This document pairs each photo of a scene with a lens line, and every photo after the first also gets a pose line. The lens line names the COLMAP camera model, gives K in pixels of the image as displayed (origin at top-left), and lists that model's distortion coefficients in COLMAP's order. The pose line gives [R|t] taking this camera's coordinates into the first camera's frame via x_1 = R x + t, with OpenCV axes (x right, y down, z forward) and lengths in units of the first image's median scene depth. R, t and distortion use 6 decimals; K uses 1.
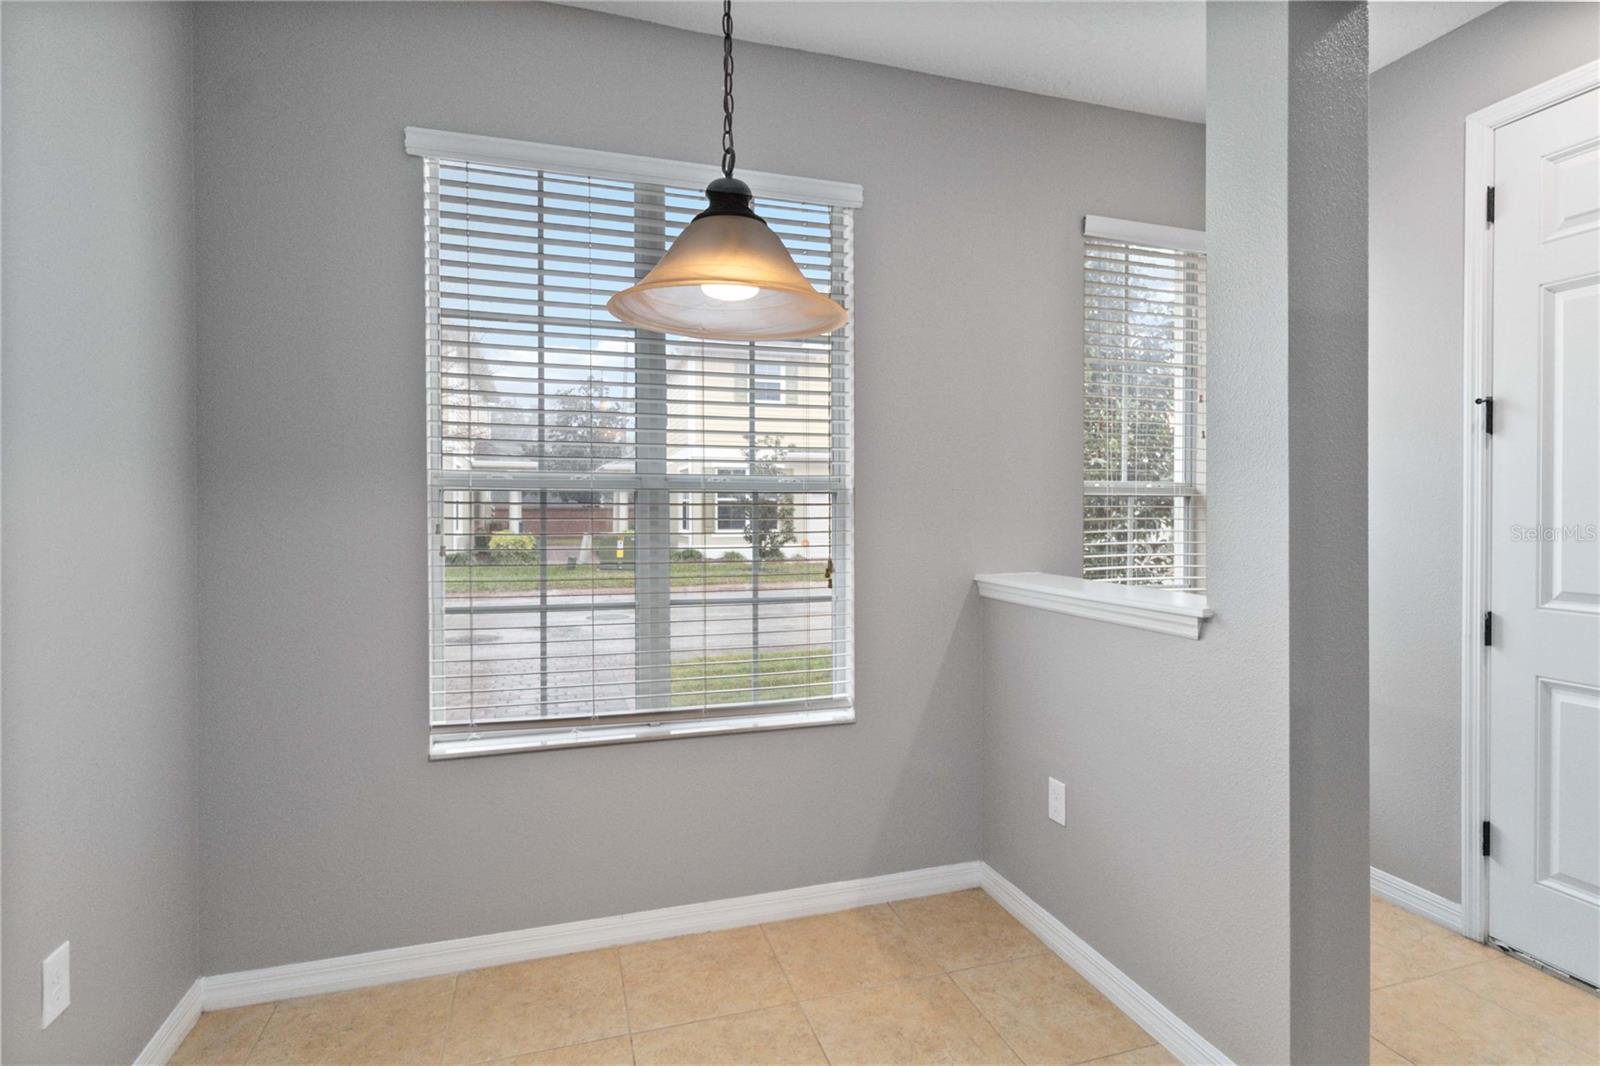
lens RADIAL K [[819.0, 0, 813.5], [0, 819.0, 509.8], [0, 0, 1]] dist [-0.001278, 0.000528]
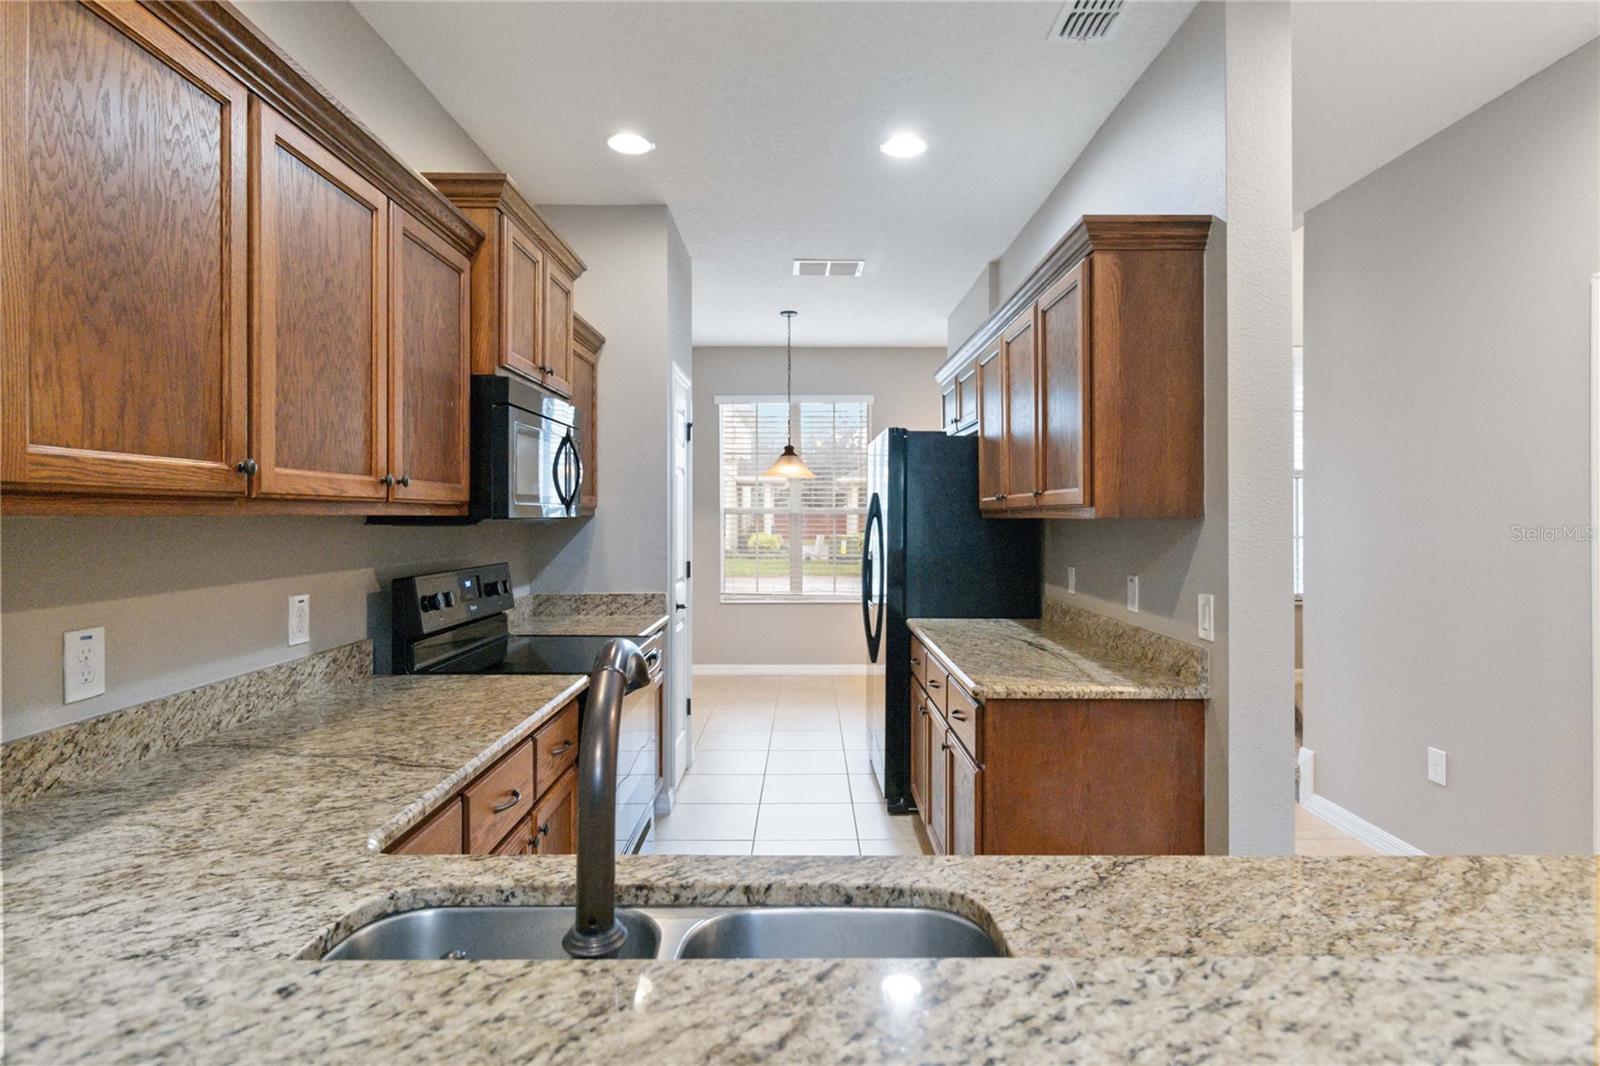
lens RADIAL K [[819.0, 0, 813.5], [0, 819.0, 509.8], [0, 0, 1]] dist [-0.001278, 0.000528]
pose [[0.954857, 0.002863, -0.297052, 0.083724], [-0.004450, 0.999979, -0.004666, -0.003199], [0.297033, 0.005777, 0.954850, -0.197486]]
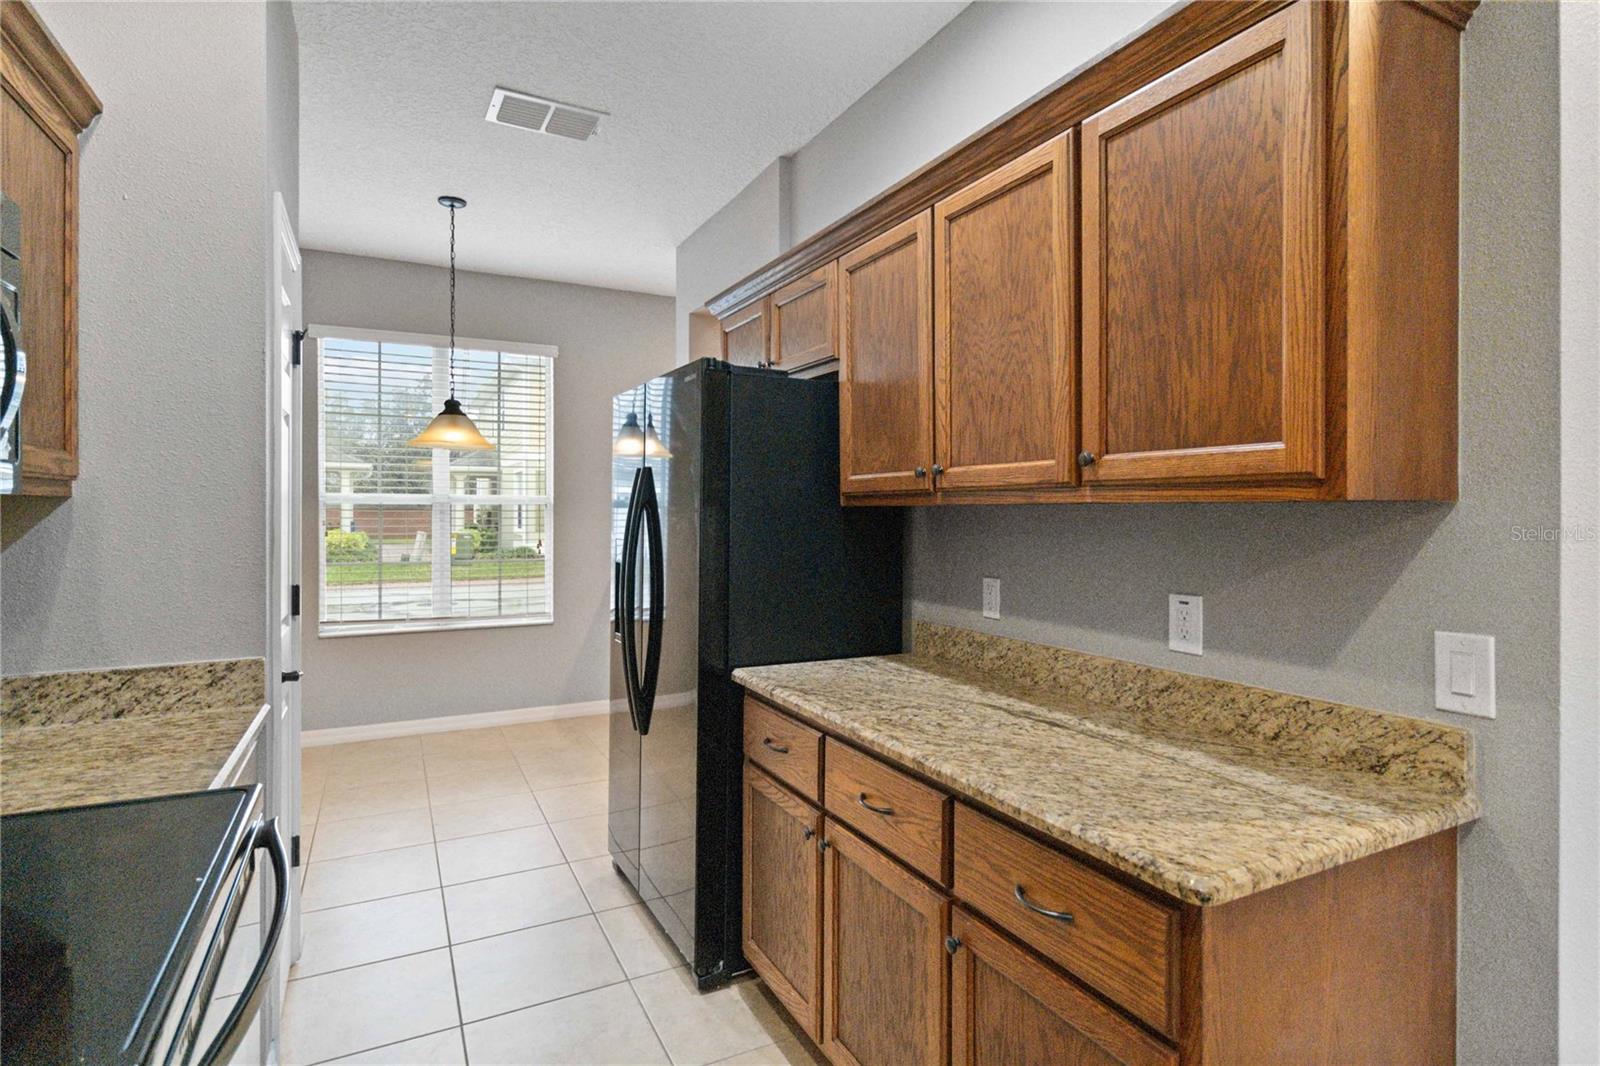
lens RADIAL K [[819.0, 0, 813.5], [0, 819.0, 509.8], [0, 0, 1]] dist [-0.001278, 0.000528]
pose [[0.985291, 0.007369, 0.170725, 0.042476], [-0.007114, 0.999972, -0.002107, -0.001616], [-0.170736, 0.000861, 0.985317, -0.131565]]
